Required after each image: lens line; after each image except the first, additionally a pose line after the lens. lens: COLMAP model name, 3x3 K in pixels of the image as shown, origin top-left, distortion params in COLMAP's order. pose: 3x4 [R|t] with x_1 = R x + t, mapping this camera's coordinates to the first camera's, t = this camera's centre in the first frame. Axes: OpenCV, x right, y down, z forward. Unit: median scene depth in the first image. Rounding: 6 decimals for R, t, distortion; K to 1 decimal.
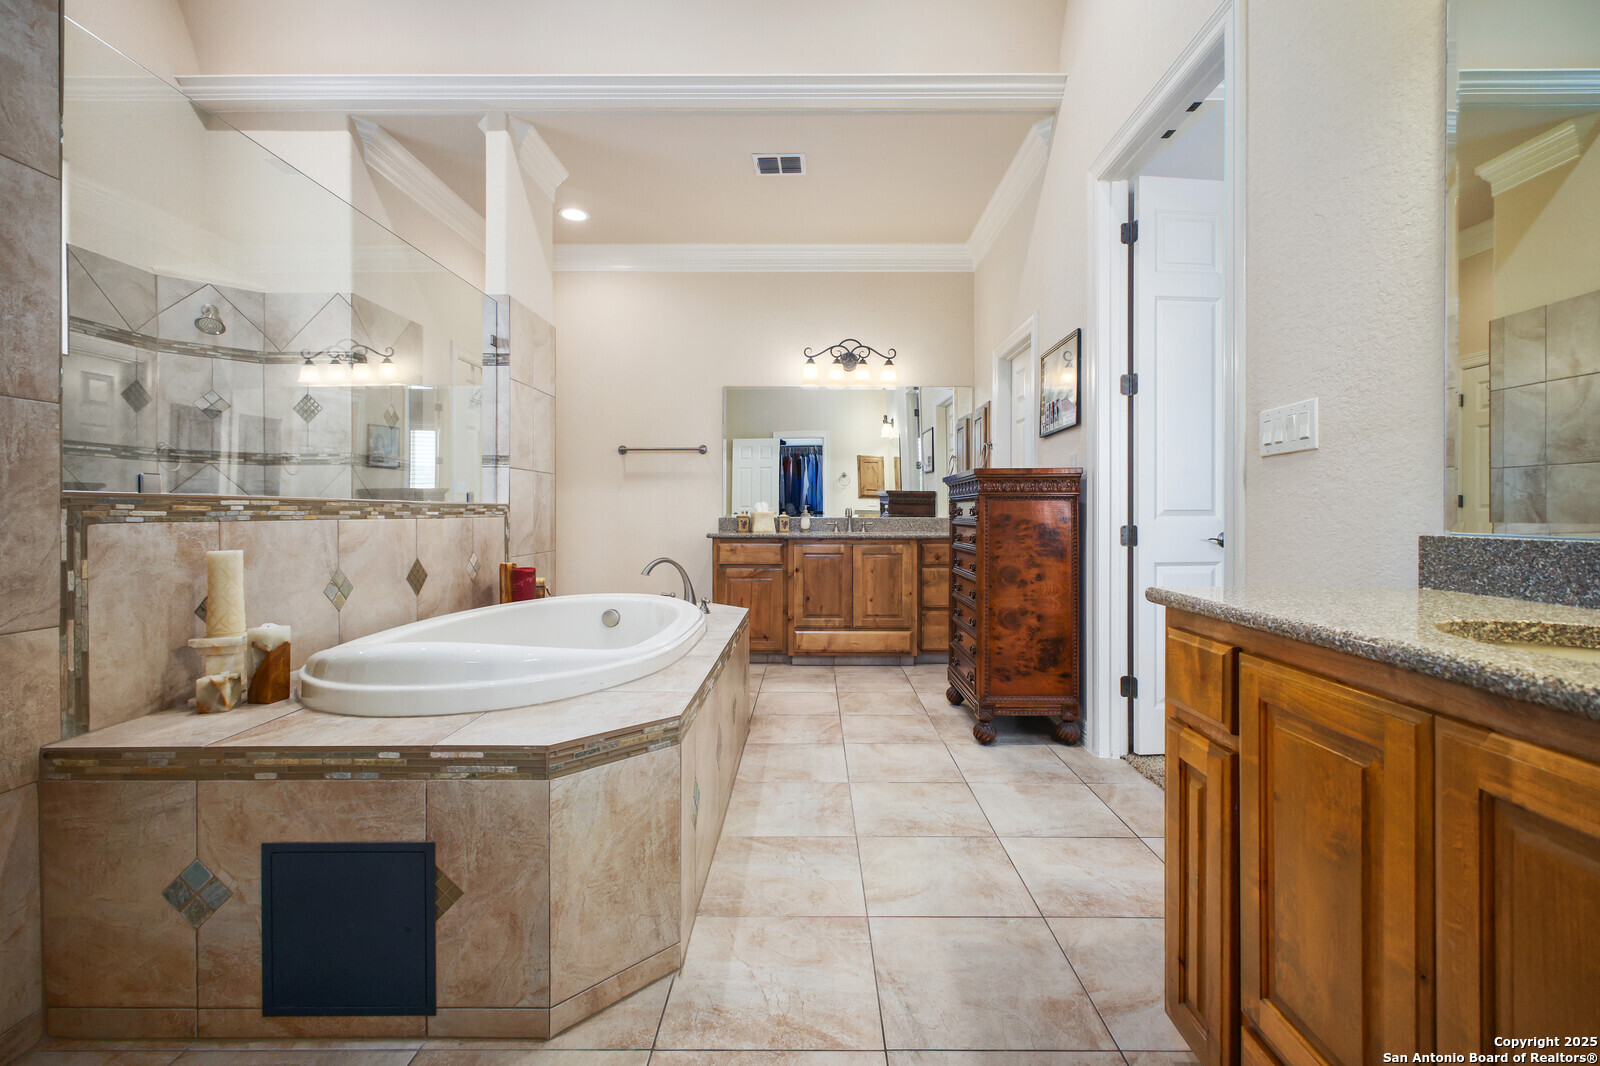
lens RADIAL K [[715.8, 0, 804.7], [0, 715.8, 518.1], [0, 0, 1]] dist [-0.000153, 0.000019]
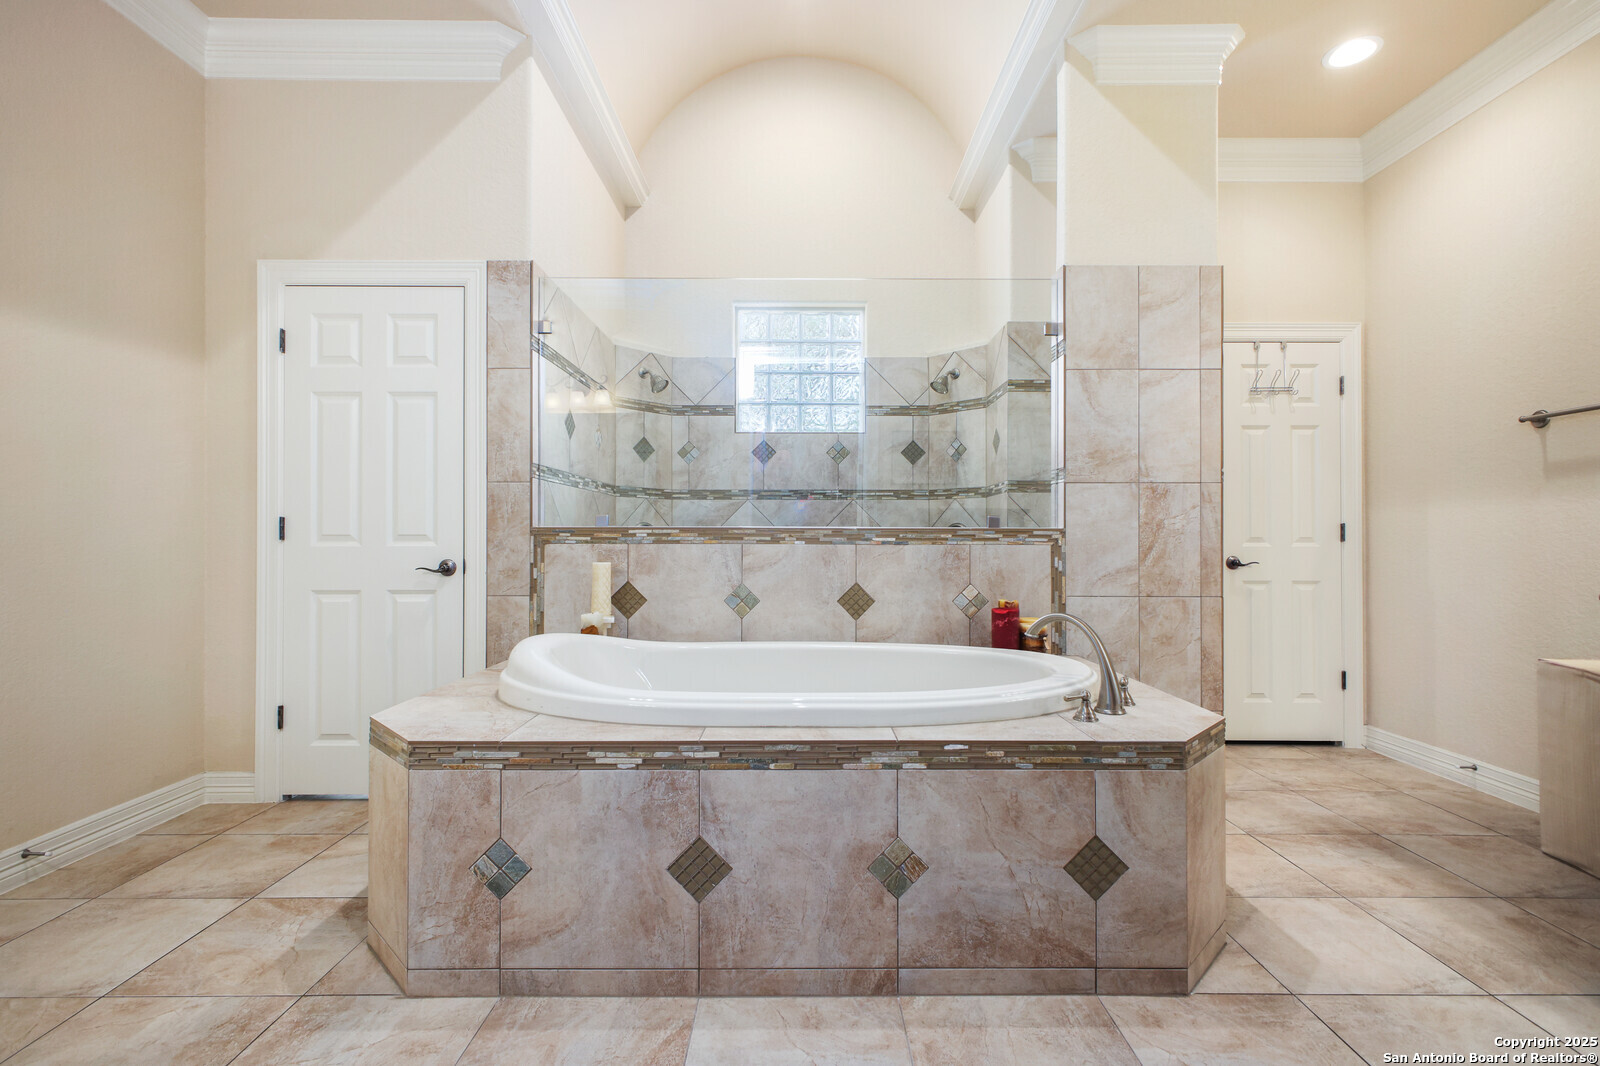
lens RADIAL K [[726.7, 0, 804.0], [0, 726.7, 533.6], [0, 0, 1]] dist [0.002407, 0.000173]
pose [[0.010951, -0.006360, -0.999920, 0.674082], [-0.010747, 0.999921, -0.006478, -0.009963], [0.999882, 0.010817, 0.010882, 1.220783]]
